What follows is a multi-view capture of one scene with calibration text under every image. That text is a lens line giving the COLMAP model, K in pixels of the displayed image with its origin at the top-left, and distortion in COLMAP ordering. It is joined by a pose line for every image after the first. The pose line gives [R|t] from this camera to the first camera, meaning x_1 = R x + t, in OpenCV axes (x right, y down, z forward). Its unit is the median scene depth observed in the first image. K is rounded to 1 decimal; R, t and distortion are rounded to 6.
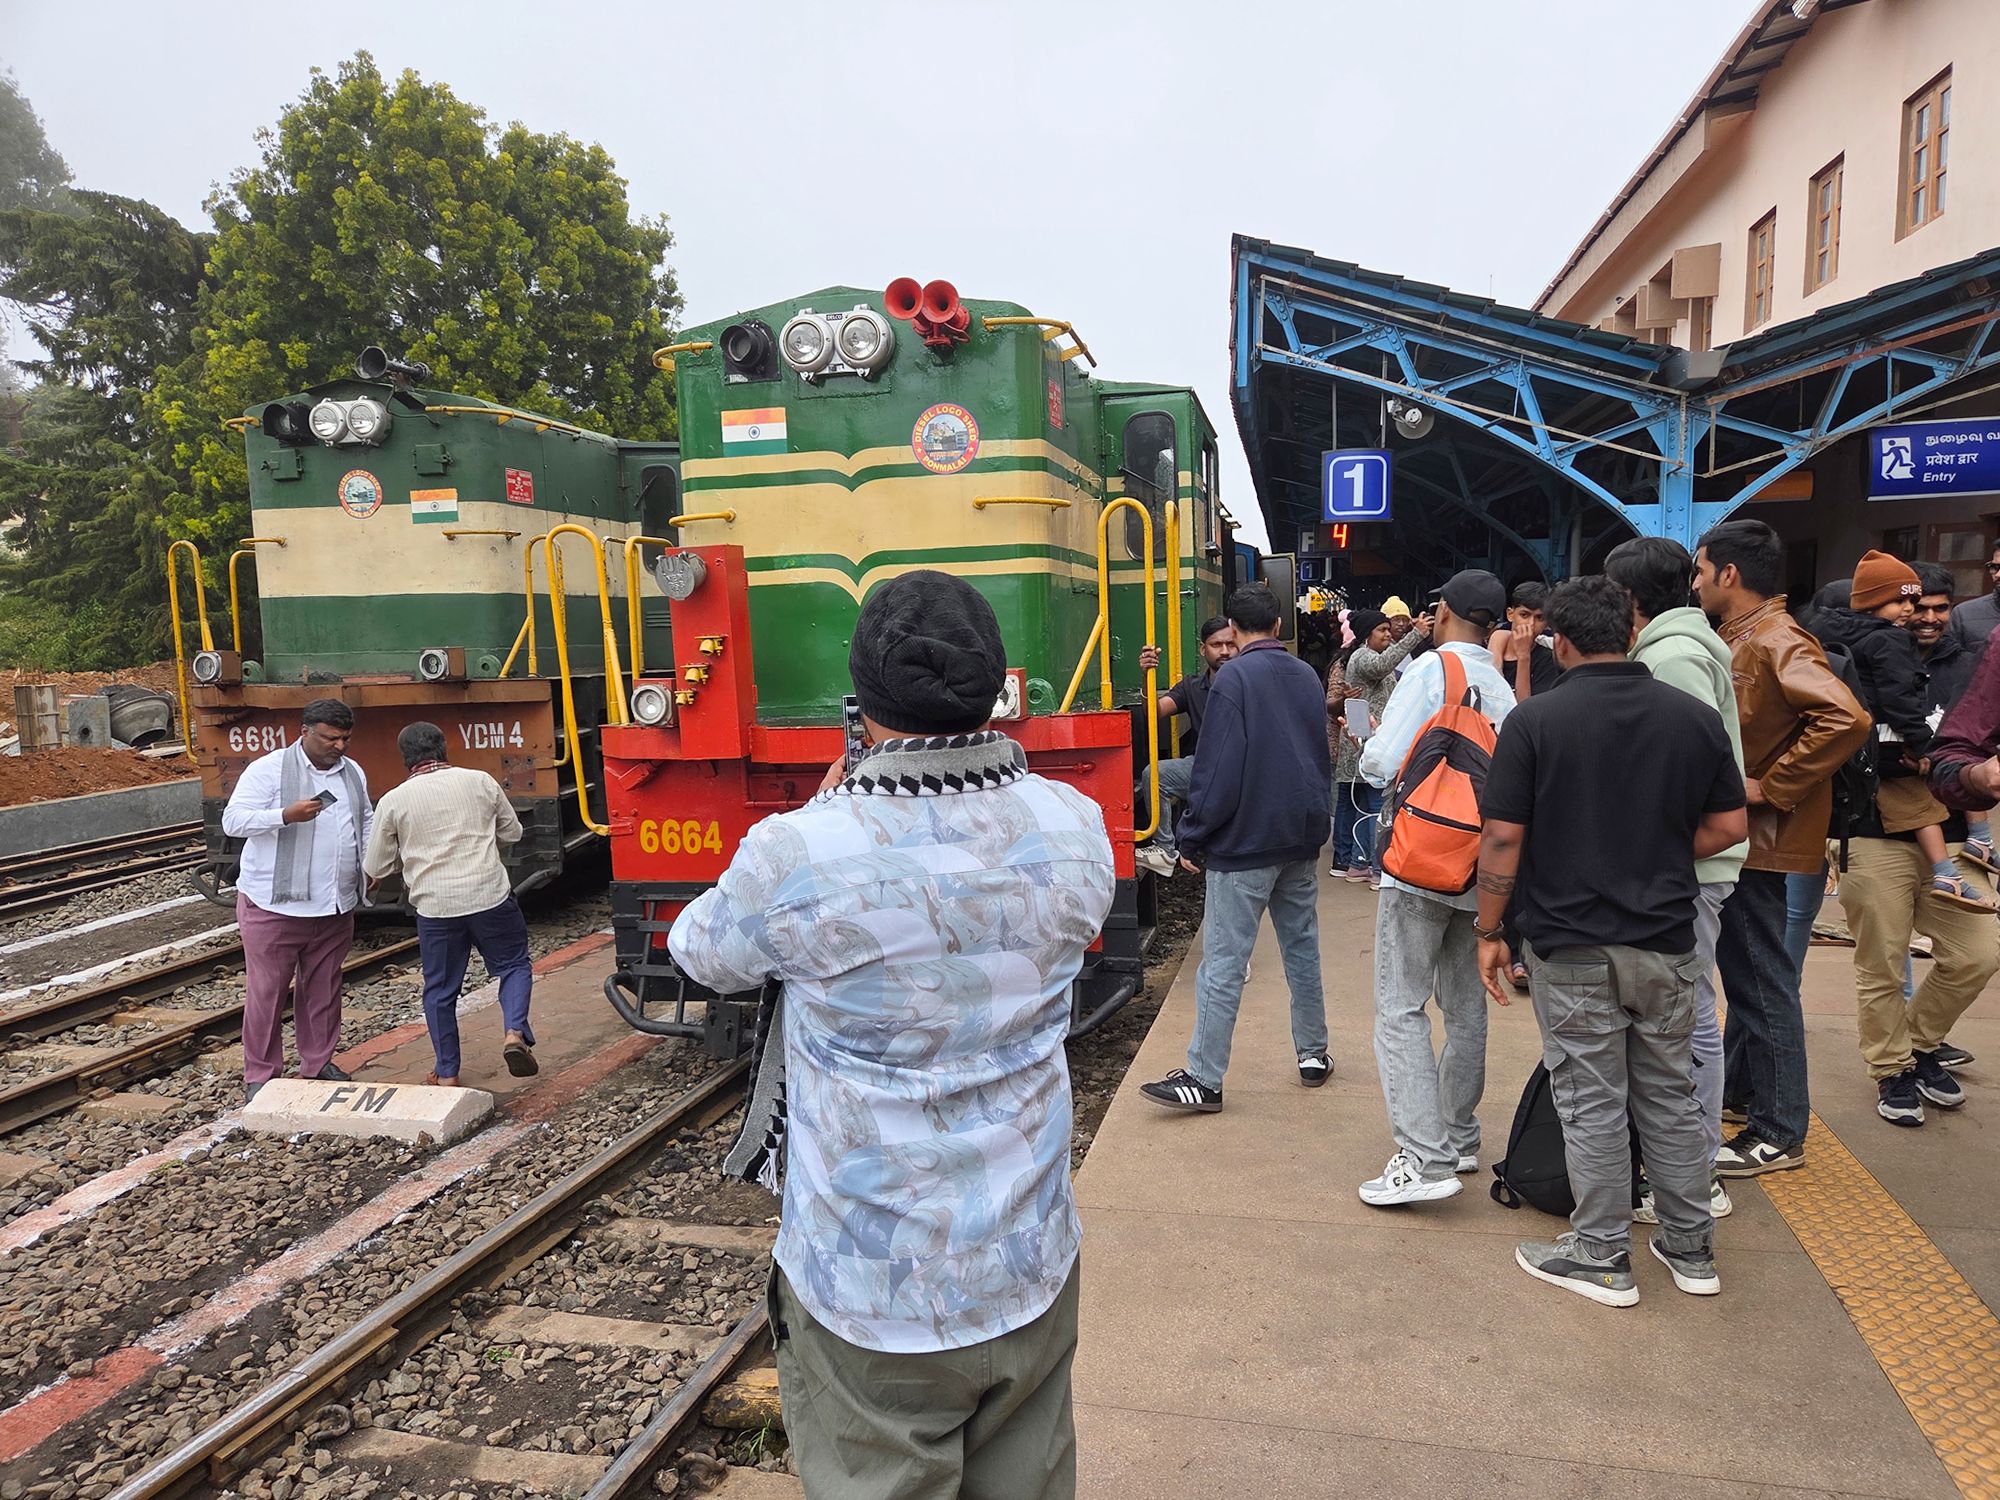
lens RADIAL K [[1320.0, 0, 1008.6], [0, 1320.0, 751.9], [0, 0, 1]] dist [0.023407, -0.016582]
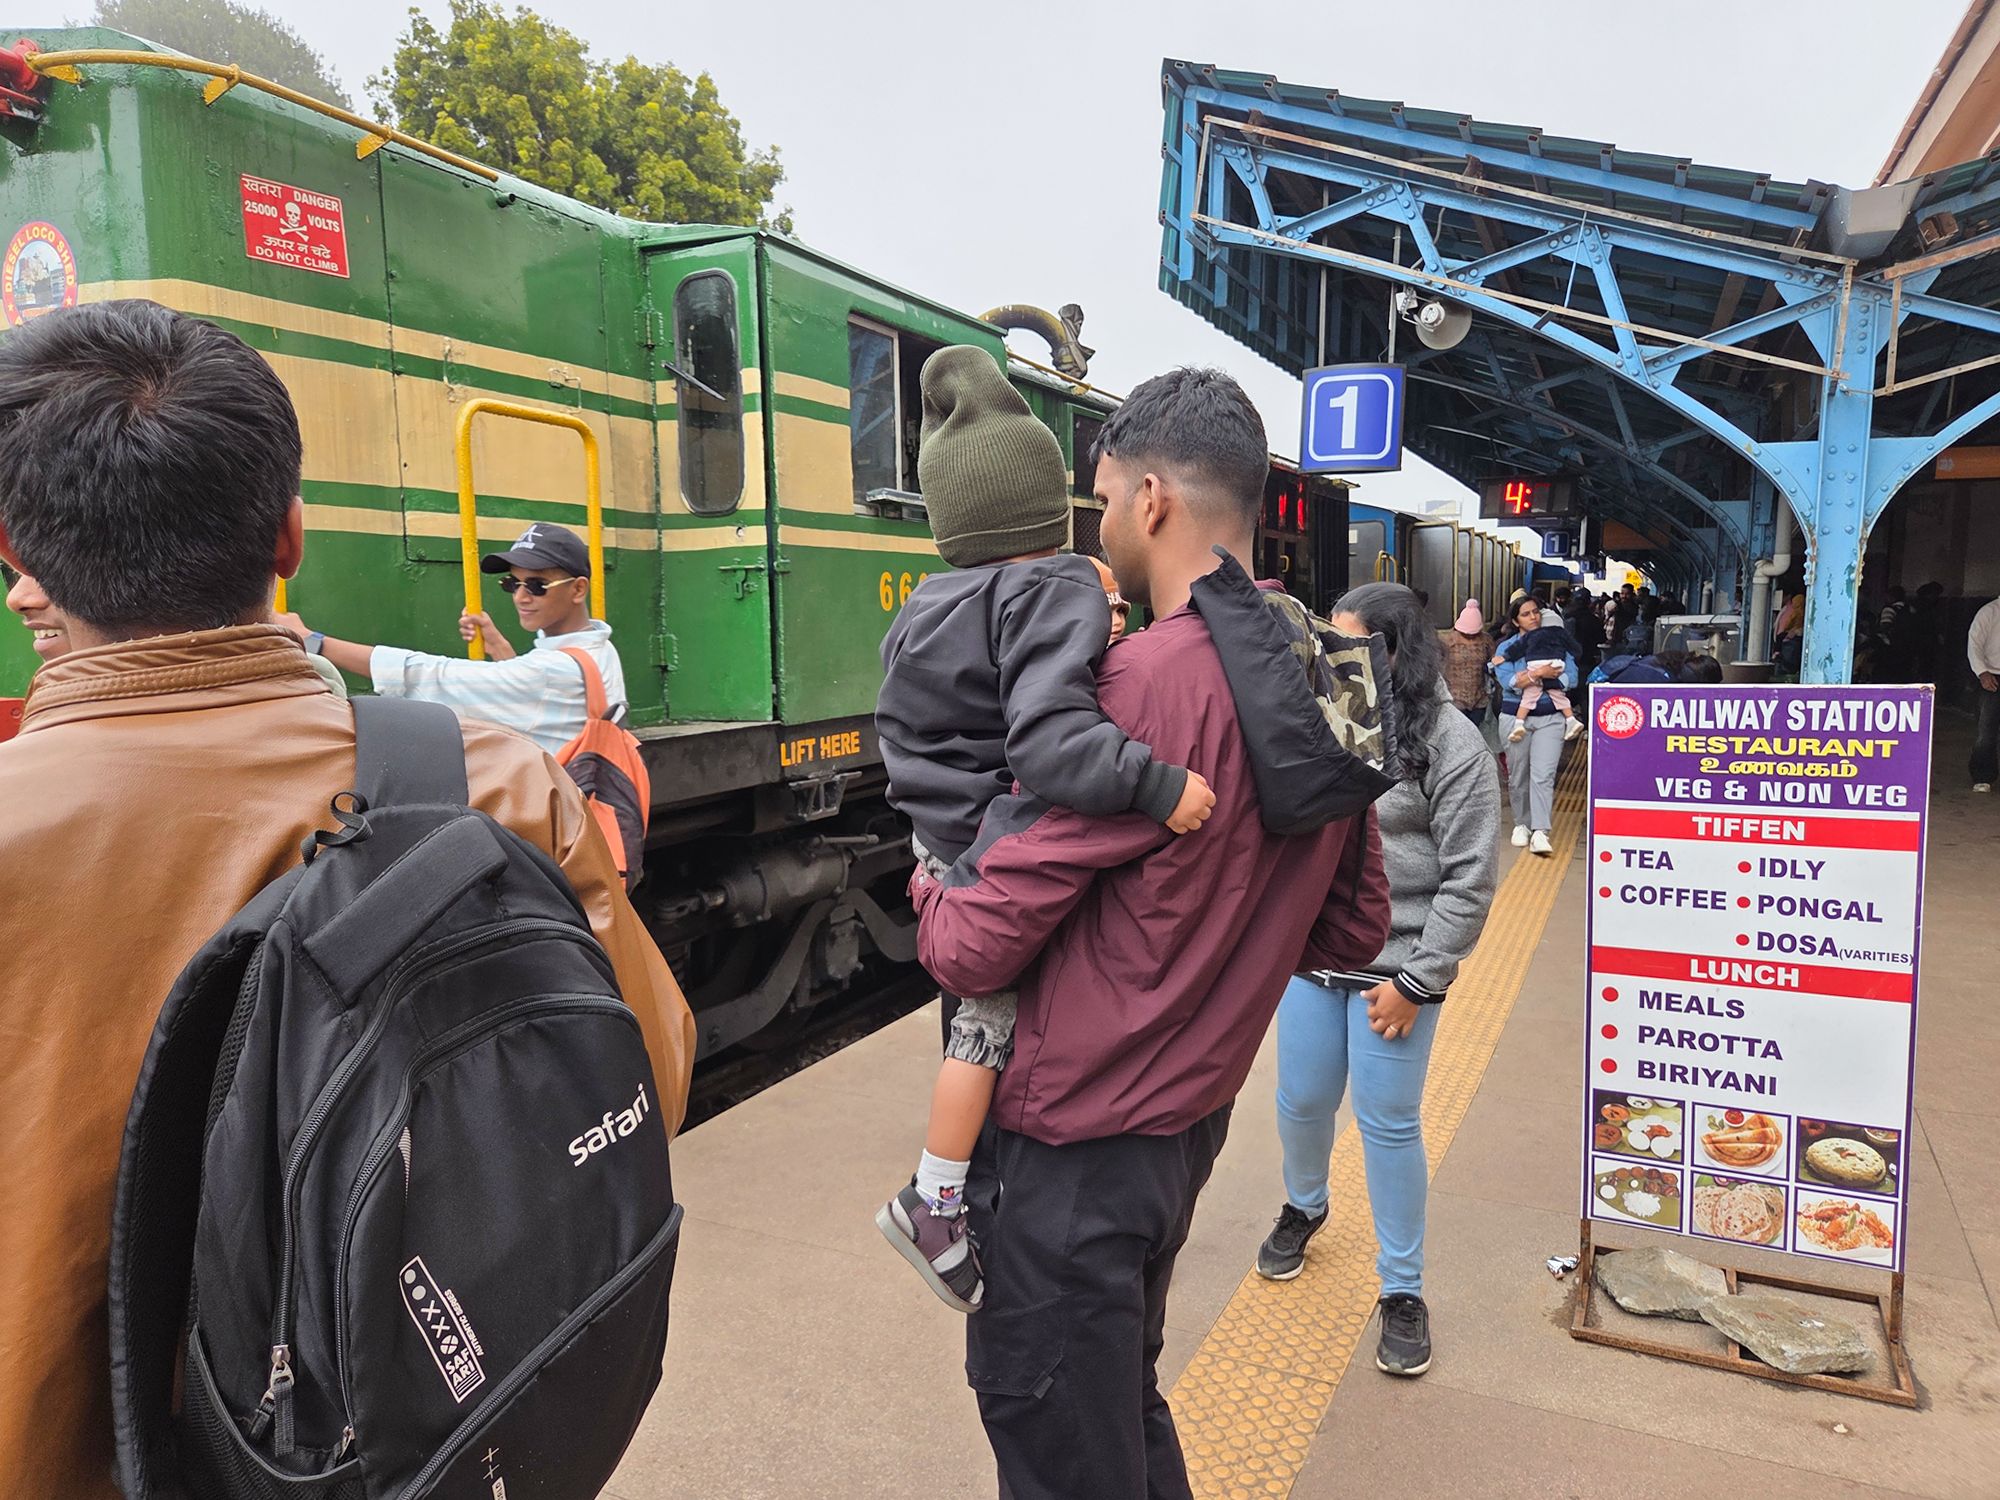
lens RADIAL K [[1320.0, 0, 988.1], [0, 1320.0, 754.1], [0, 0, 1]] dist [0.023407, -0.016582]
pose [[0.971615, 0.050054, -0.231212, 0.250302], [-0.044538, 0.998586, 0.029020, -0.035178], [0.232337, -0.017898, 0.972471, 0.270414]]
